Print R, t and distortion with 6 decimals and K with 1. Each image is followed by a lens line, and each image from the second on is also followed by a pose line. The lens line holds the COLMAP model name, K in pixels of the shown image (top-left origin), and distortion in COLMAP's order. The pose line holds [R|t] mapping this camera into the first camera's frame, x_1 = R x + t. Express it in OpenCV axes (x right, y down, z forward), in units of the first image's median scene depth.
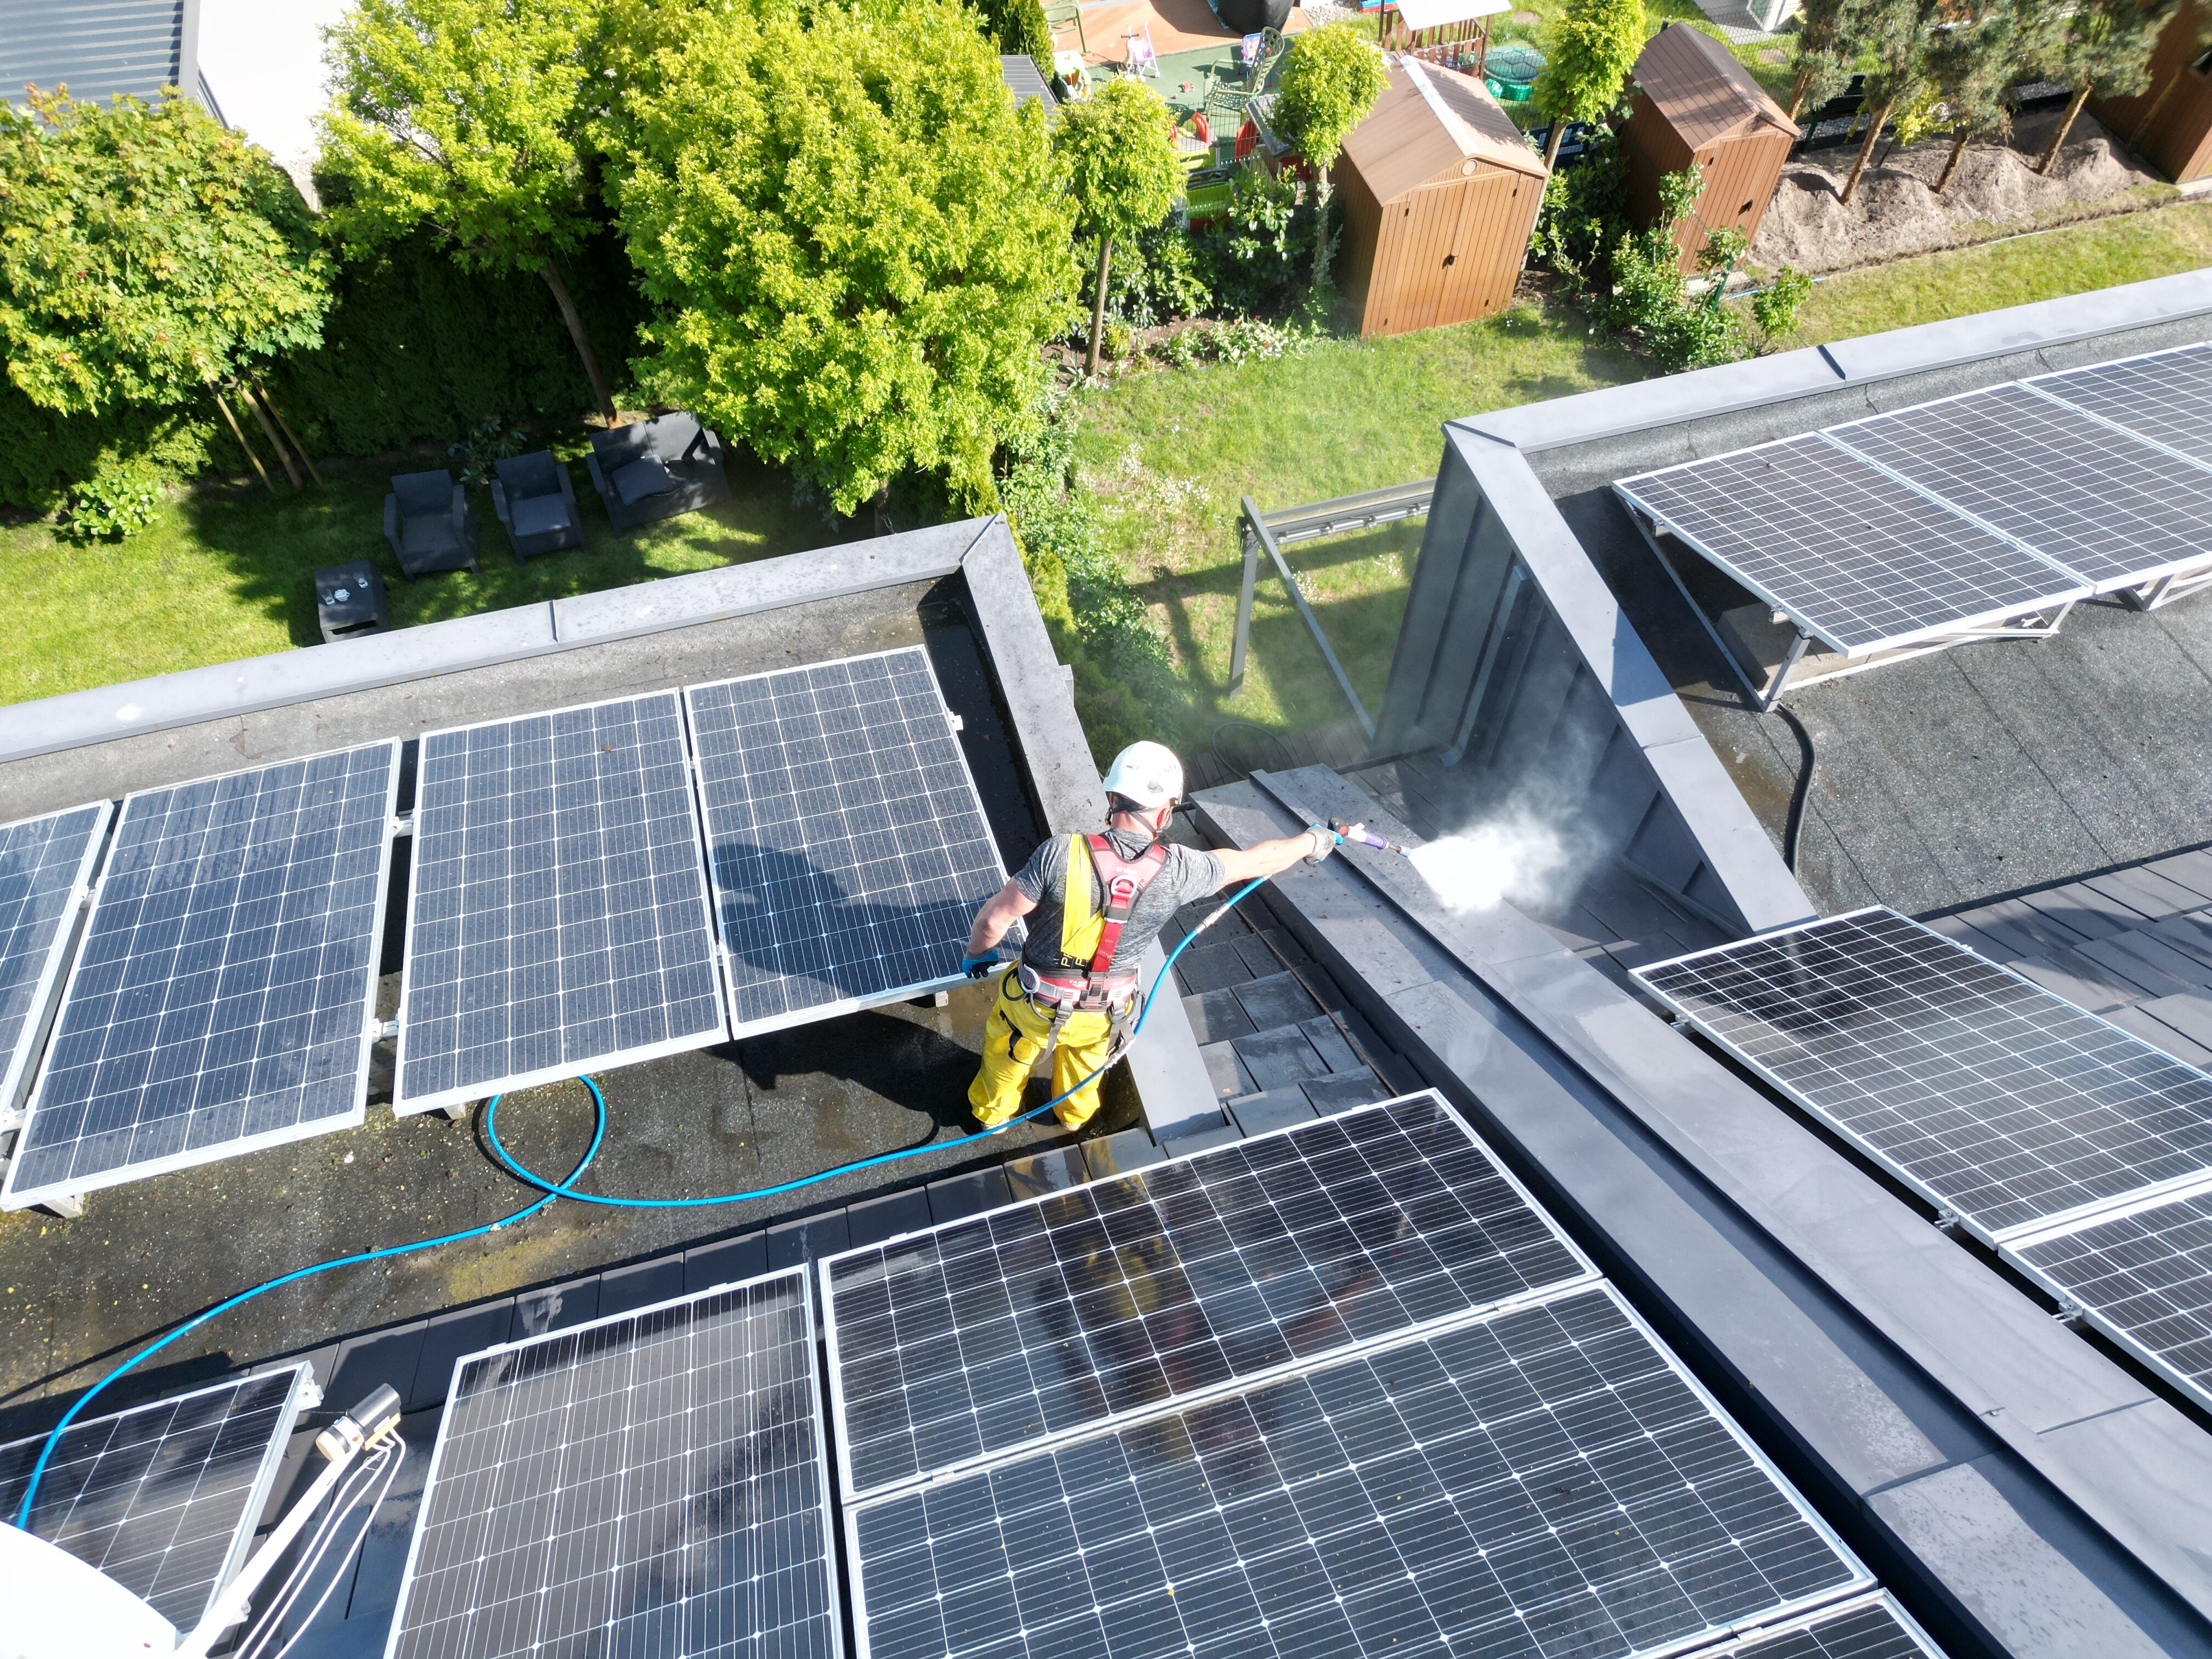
lens RADIAL K [[1552.6, 0, 1106.0], [0, 1552.6, 829.5], [0, 0, 1]] dist [0.073716, -0.081453]
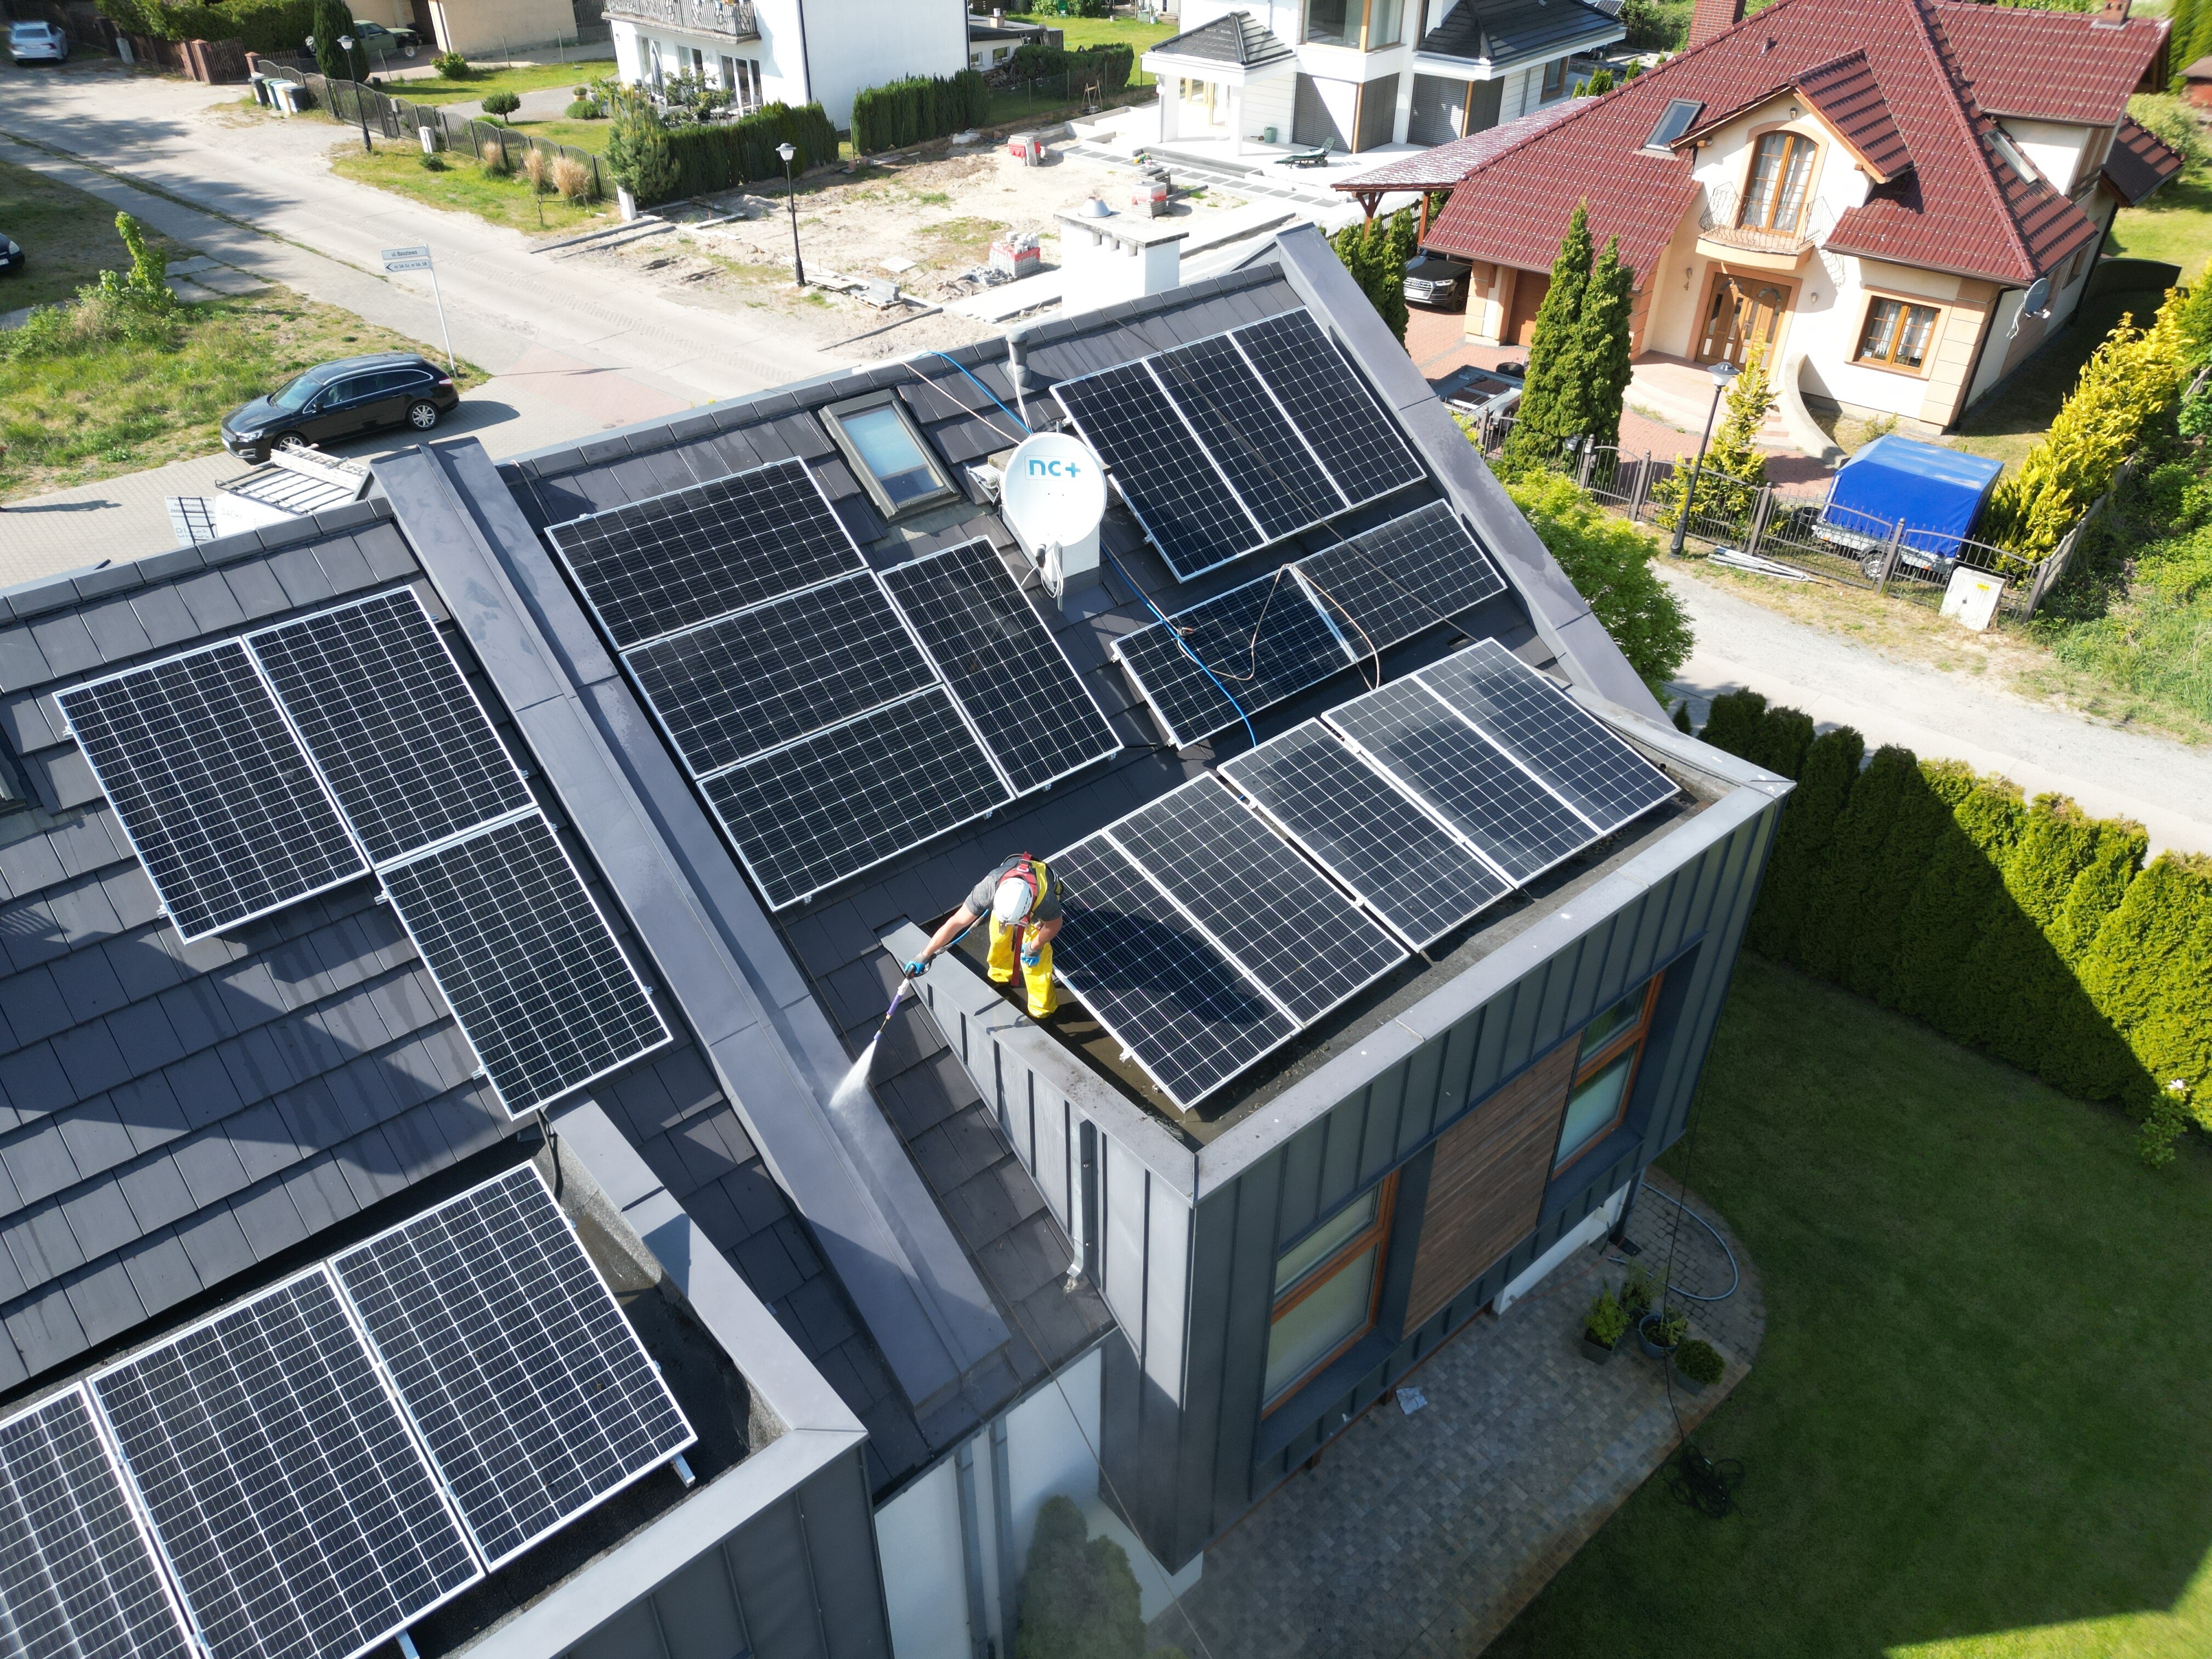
lens RADIAL K [[1552.6, 0, 1106.0], [0, 1552.6, 829.5], [0, 0, 1]] dist [0.073716, -0.081453]
pose [[-0.907857, 0.238807, -0.344627, 0.491883], [-0.348985, 0.025184, 0.936790, -1.882225], [0.232391, 0.970740, 0.060477, 0.880622]]
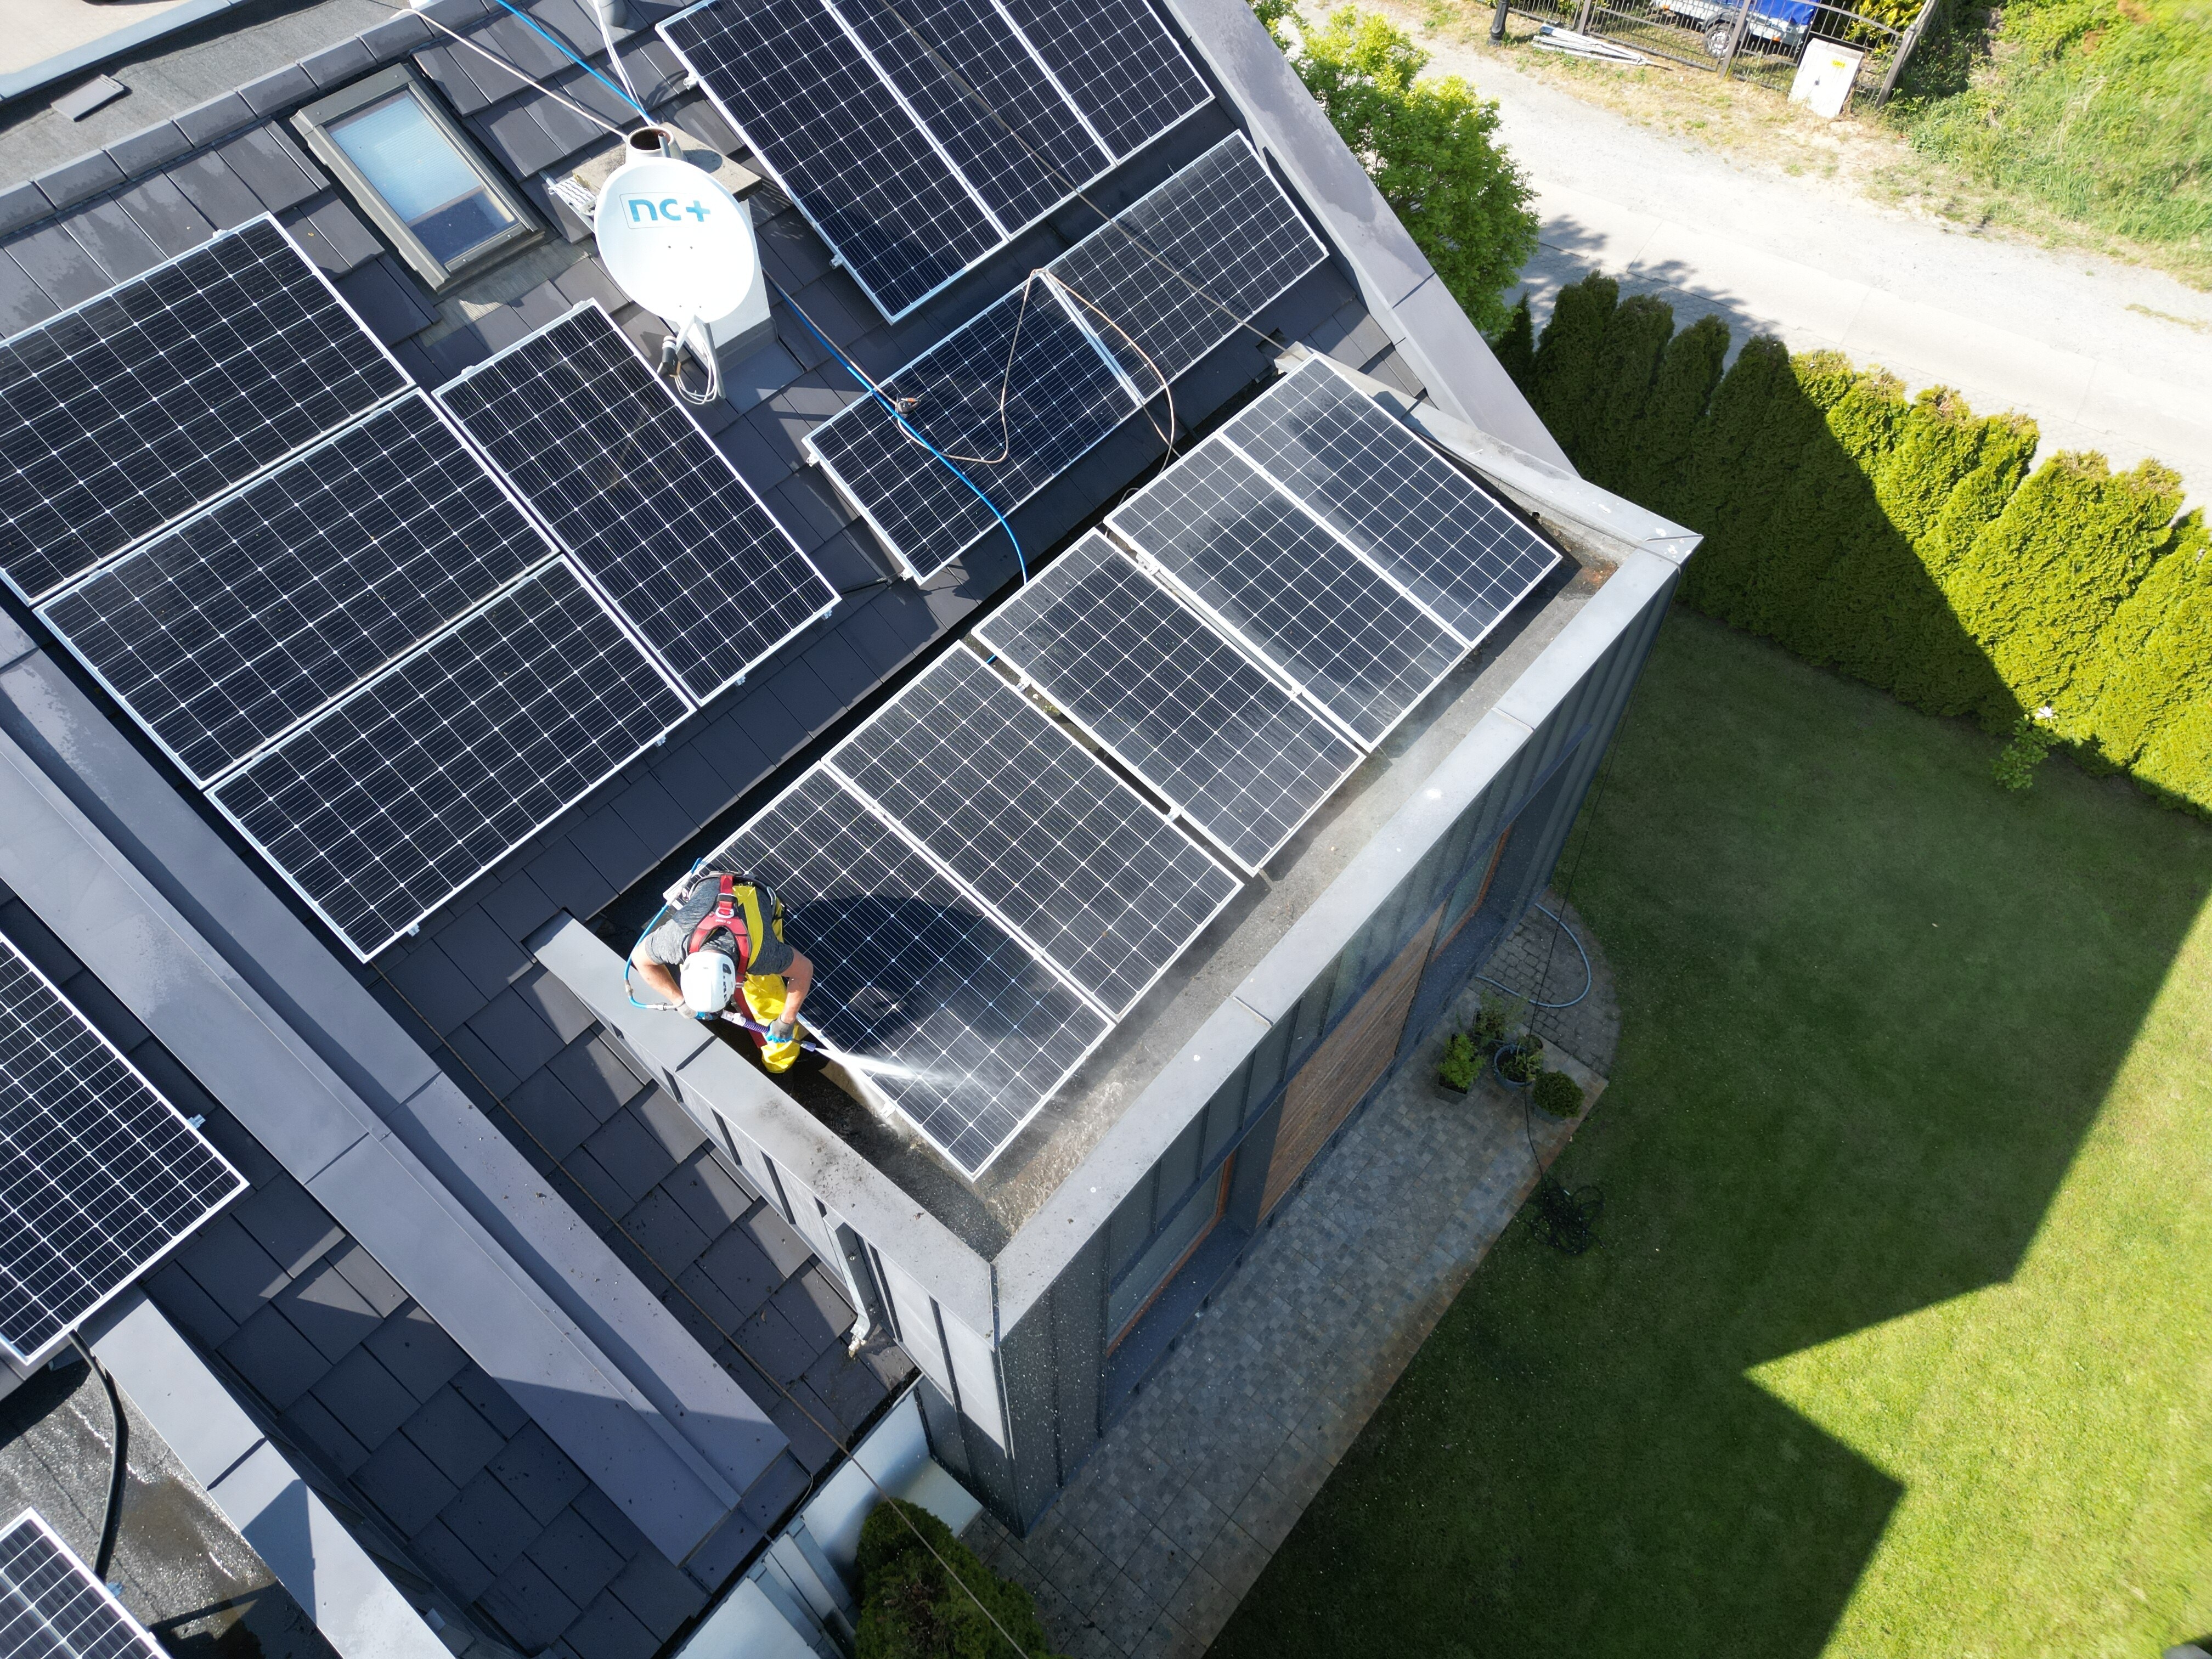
lens RADIAL K [[1552.6, 0, 1106.0], [0, 1552.6, 829.5], [0, 0, 1]] dist [0.073716, -0.081453]
pose [[-0.828818, 0.446925, -0.336629, 0.078695], [-0.467206, -0.221767, 0.855885, -1.362978], [0.307864, 0.866647, 0.392610, 0.541326]]
